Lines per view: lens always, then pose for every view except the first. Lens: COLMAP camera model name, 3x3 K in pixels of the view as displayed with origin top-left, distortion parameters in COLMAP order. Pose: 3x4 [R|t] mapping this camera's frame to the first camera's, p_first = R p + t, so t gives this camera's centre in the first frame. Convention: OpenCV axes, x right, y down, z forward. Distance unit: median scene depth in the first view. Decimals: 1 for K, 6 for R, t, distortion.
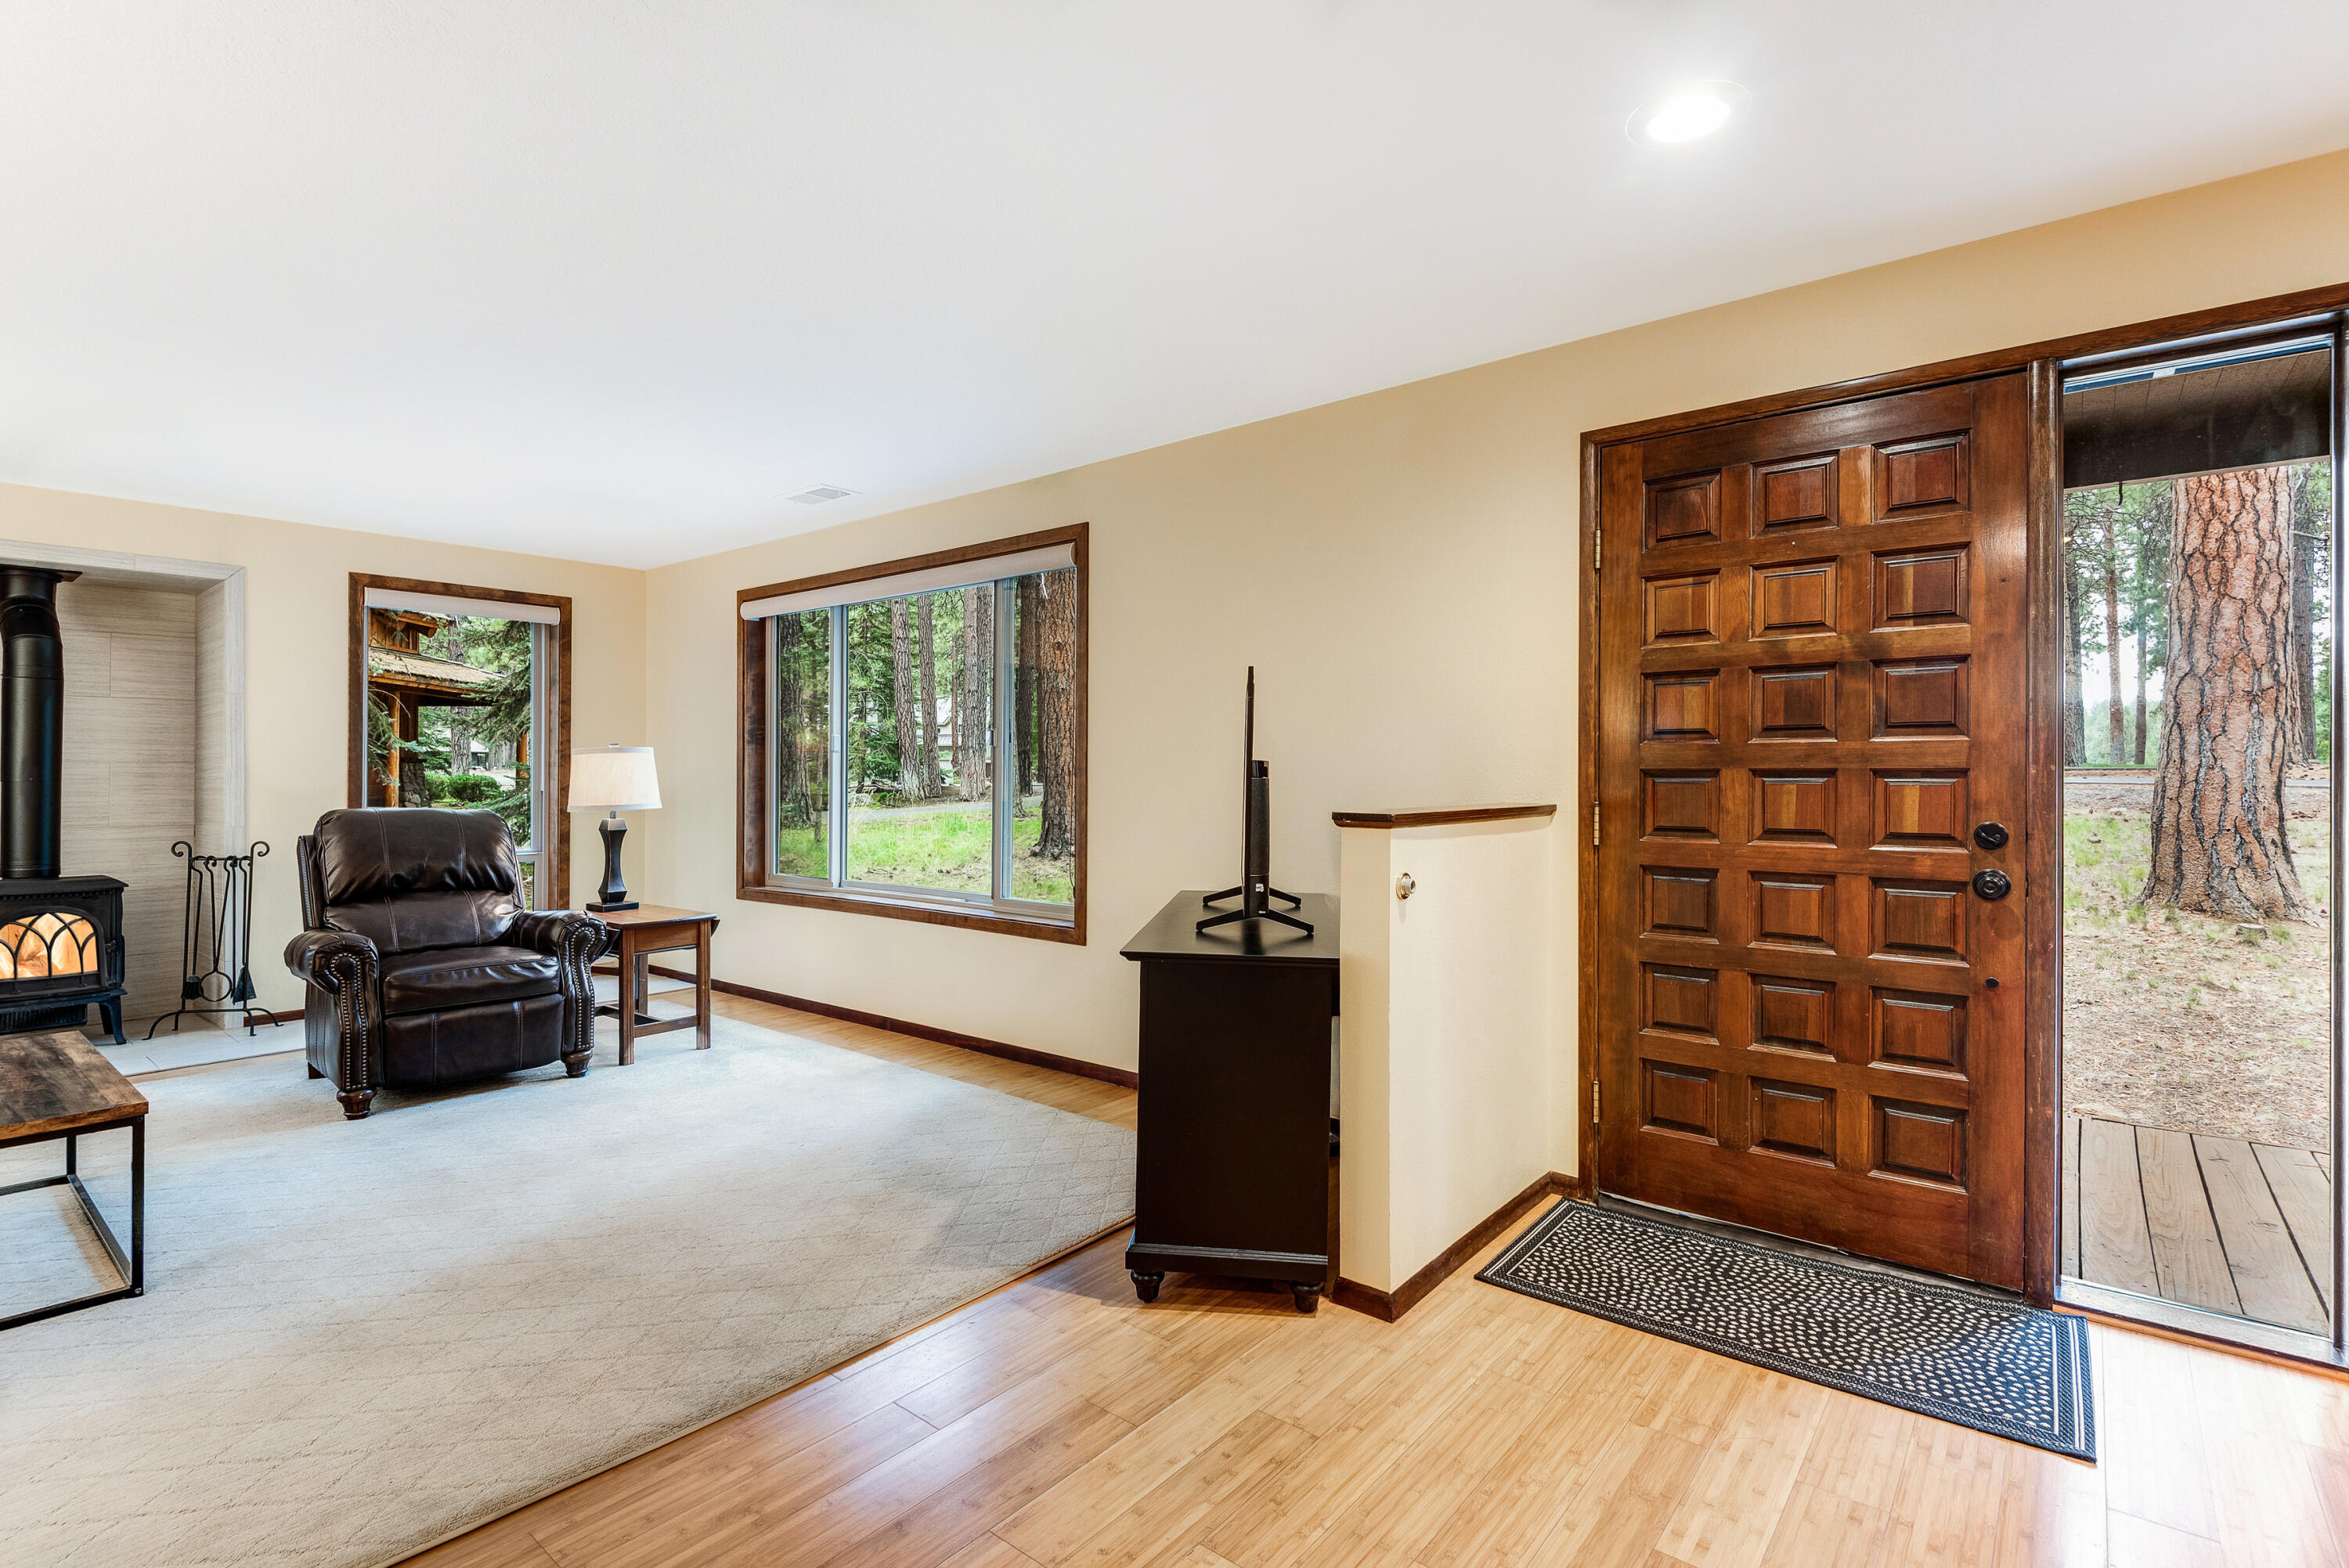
lens RADIAL K [[1121.6, 0, 1167.3], [0, 1121.6, 771.9], [0, 0, 1]] dist [0.033326, -0.031603]
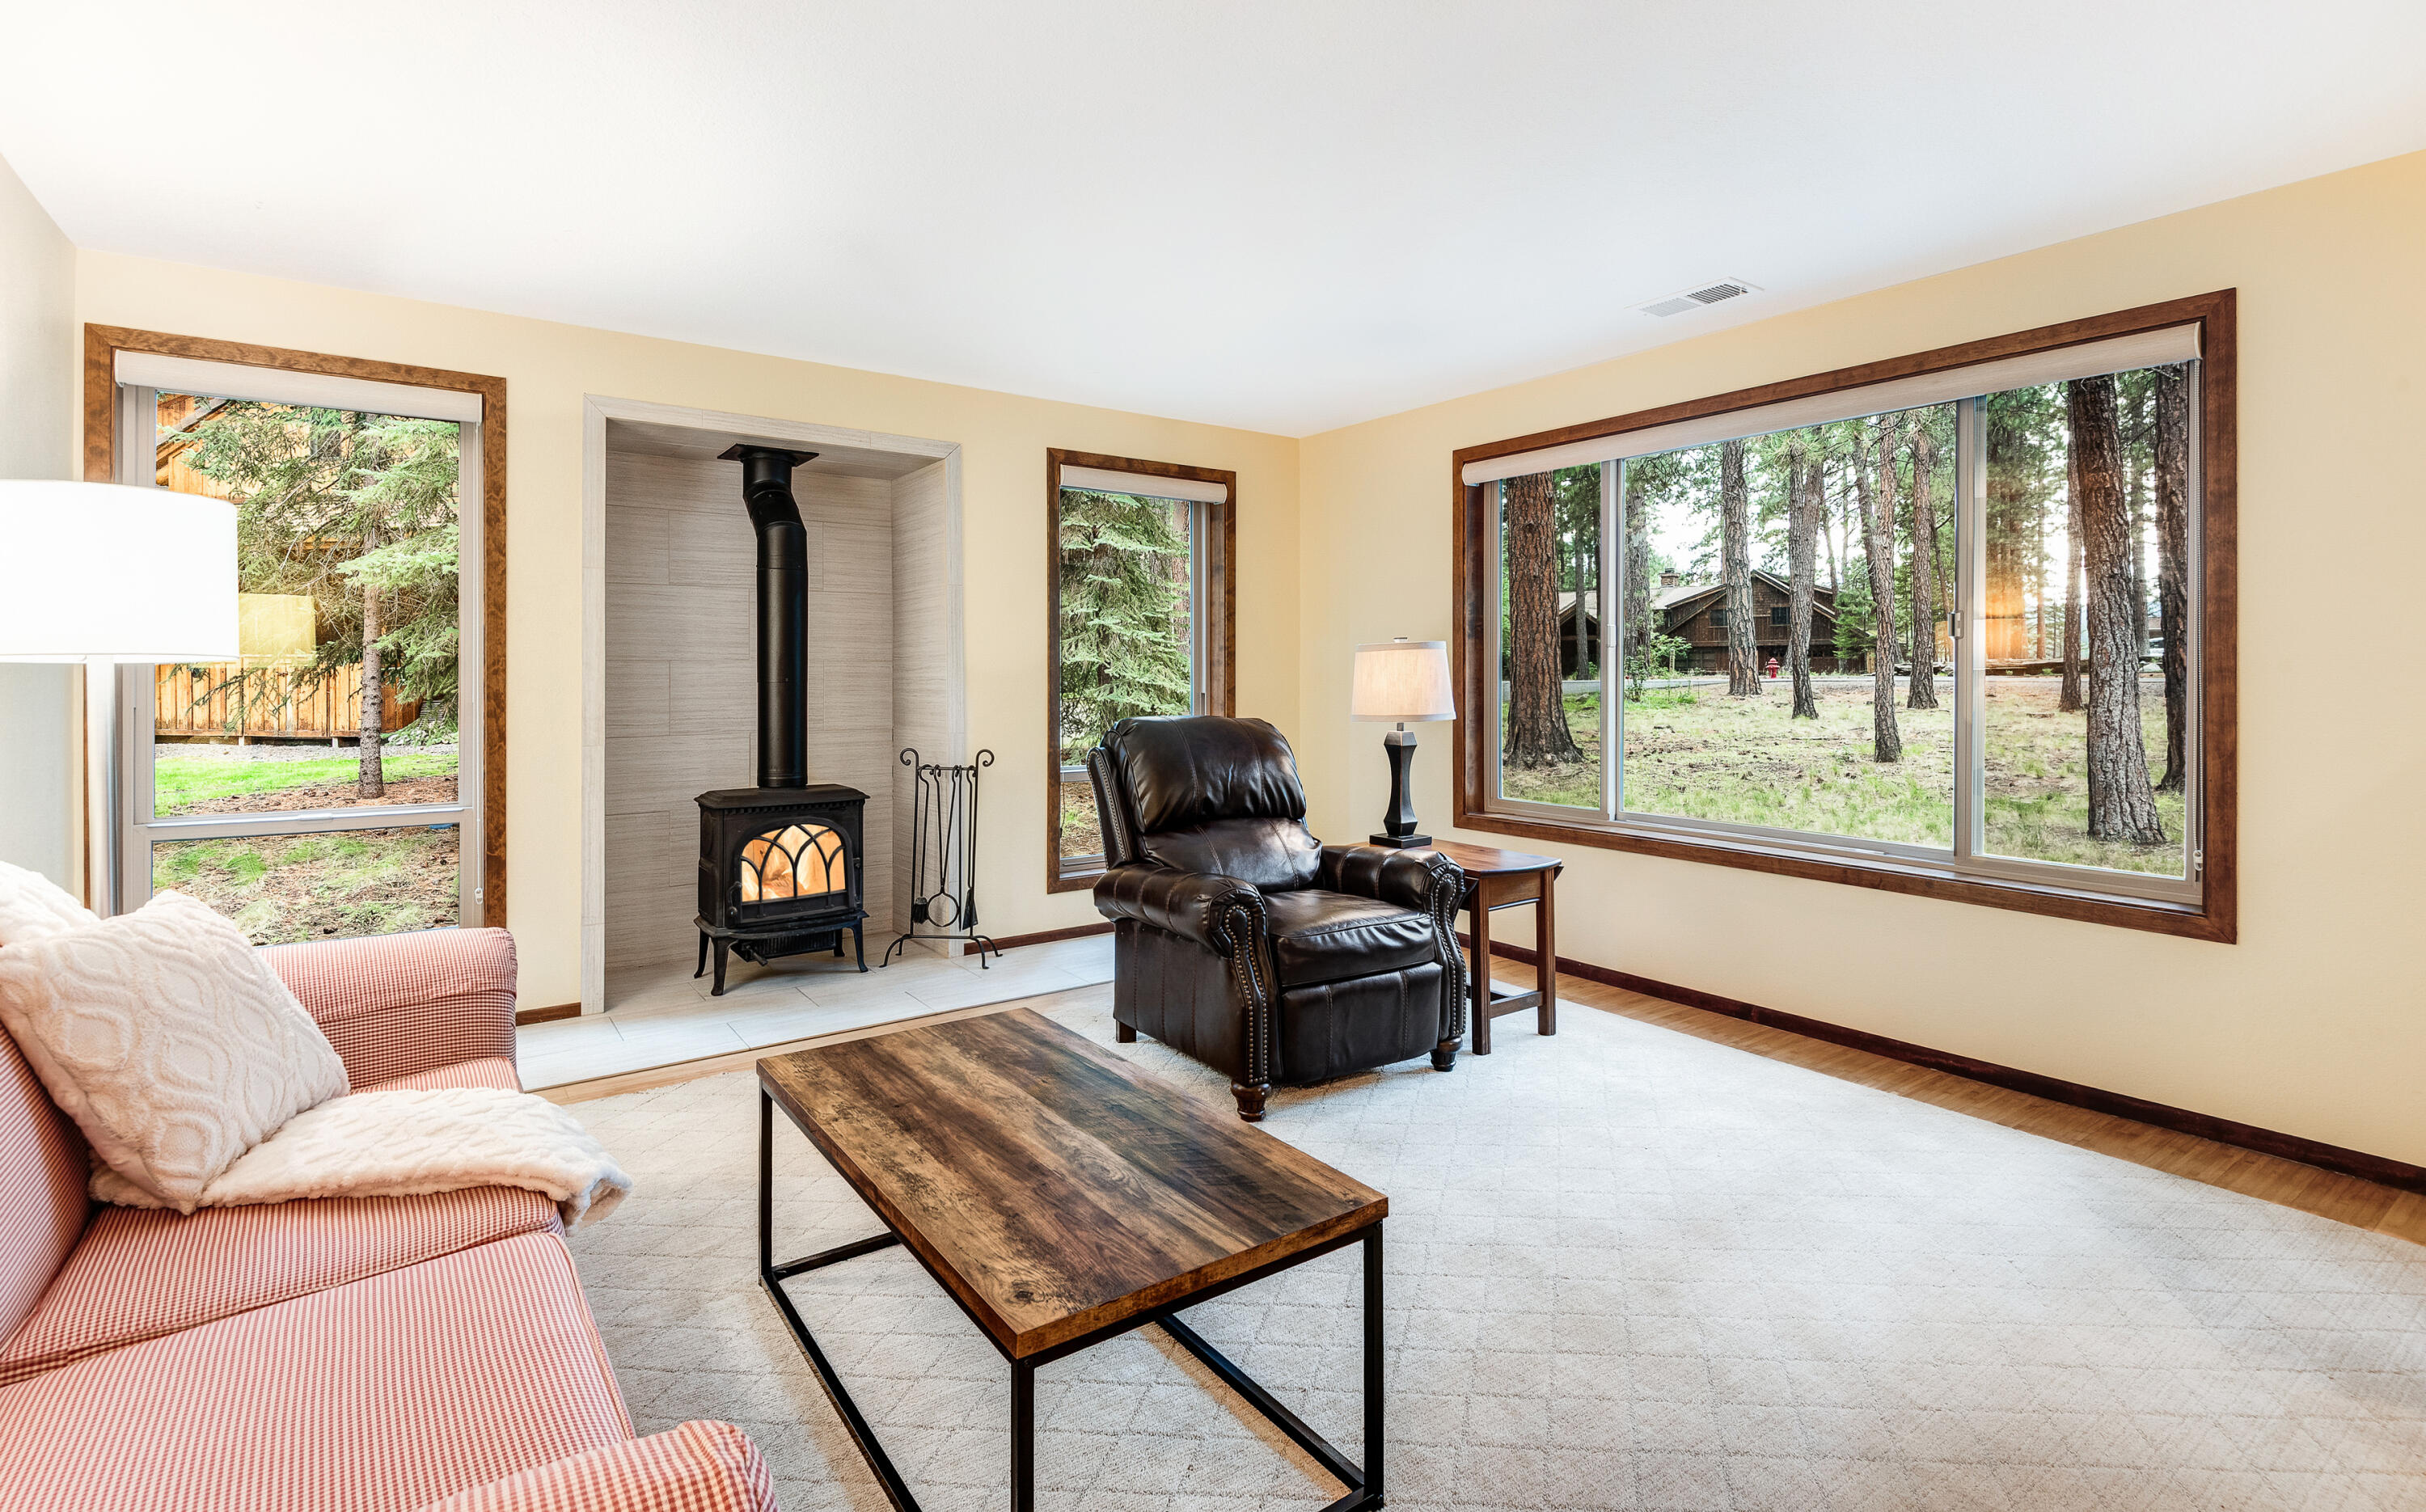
lens RADIAL K [[1128.1, 0, 1172.6], [0, 1128.1, 689.6], [0, 0, 1]] dist [0.001074, -0.000338]
pose [[0.963024, 0.006046, -0.269349, -0.419503], [-0.001288, 0.999840, 0.017838, -0.002035], [0.269414, -0.016831, 0.962877, 0.181098]]
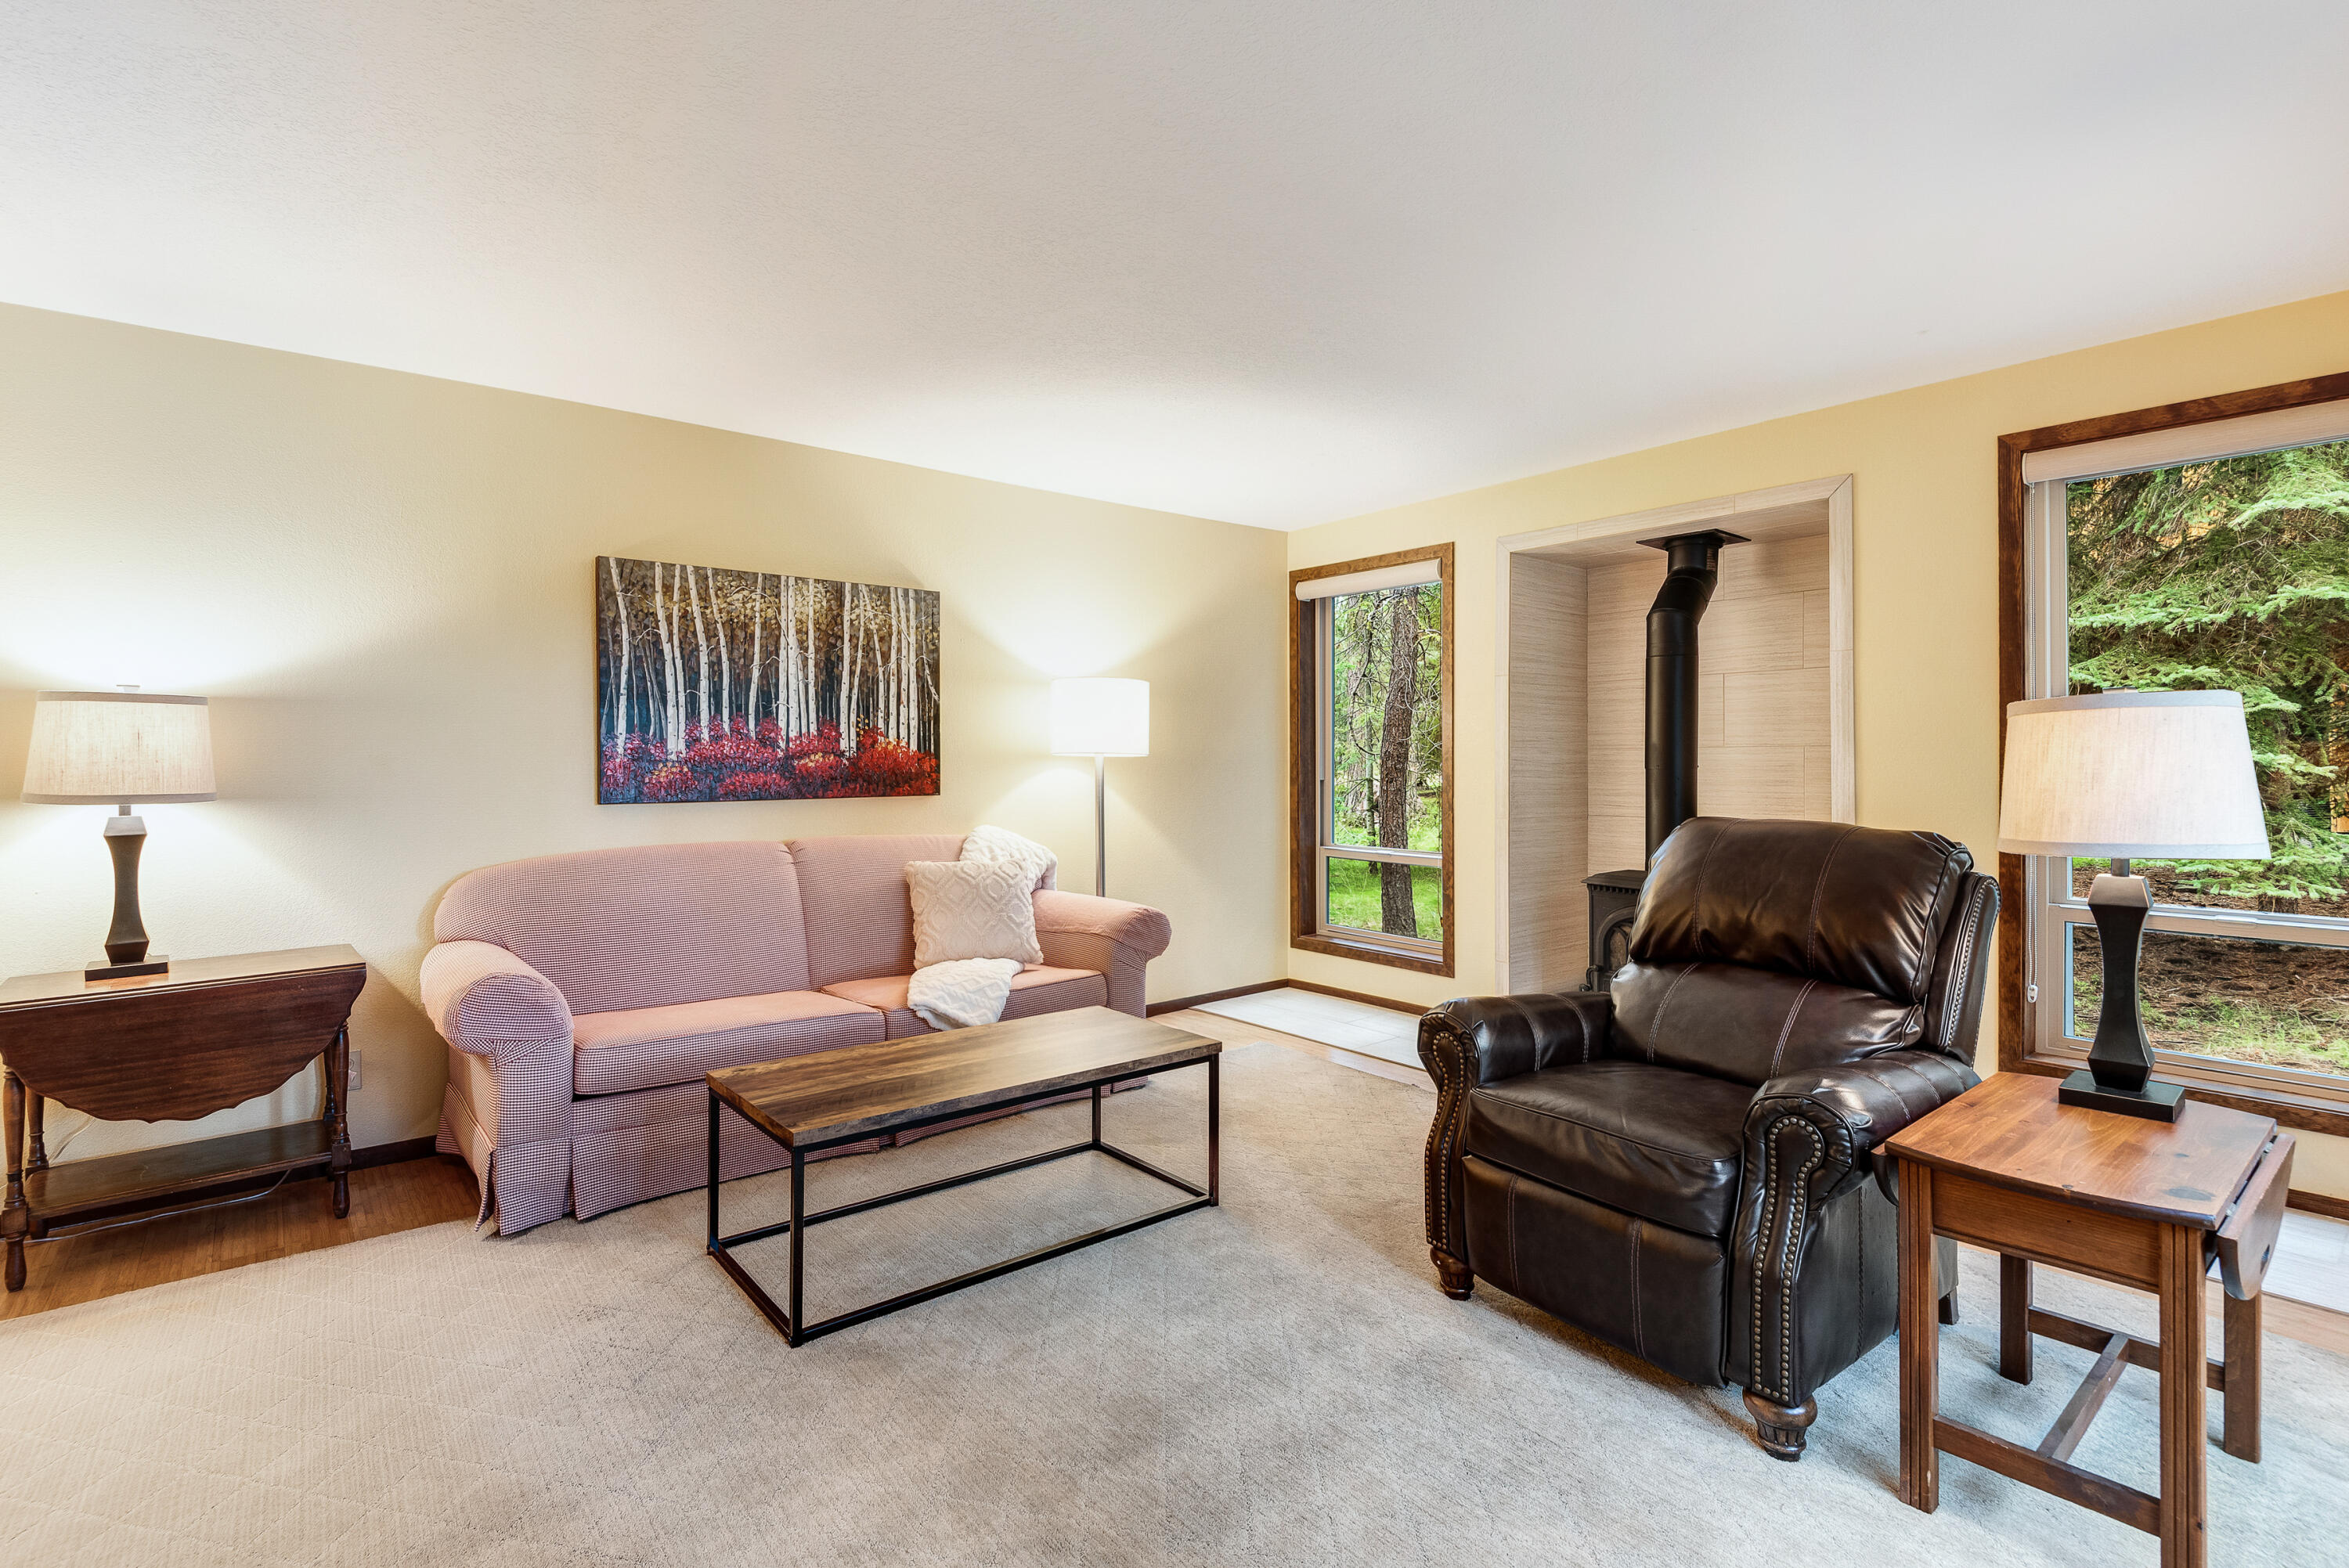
lens RADIAL K [[1121.6, 0, 1167.3], [0, 1121.6, 771.9], [0, 0, 1]] dist [0.033326, -0.031603]
pose [[-0.193551, 0.017252, -0.980938, -0.024469], [0.017076, 0.999753, 0.014213, -0.009994], [0.980942, -0.014000, -0.193798, 0.726775]]
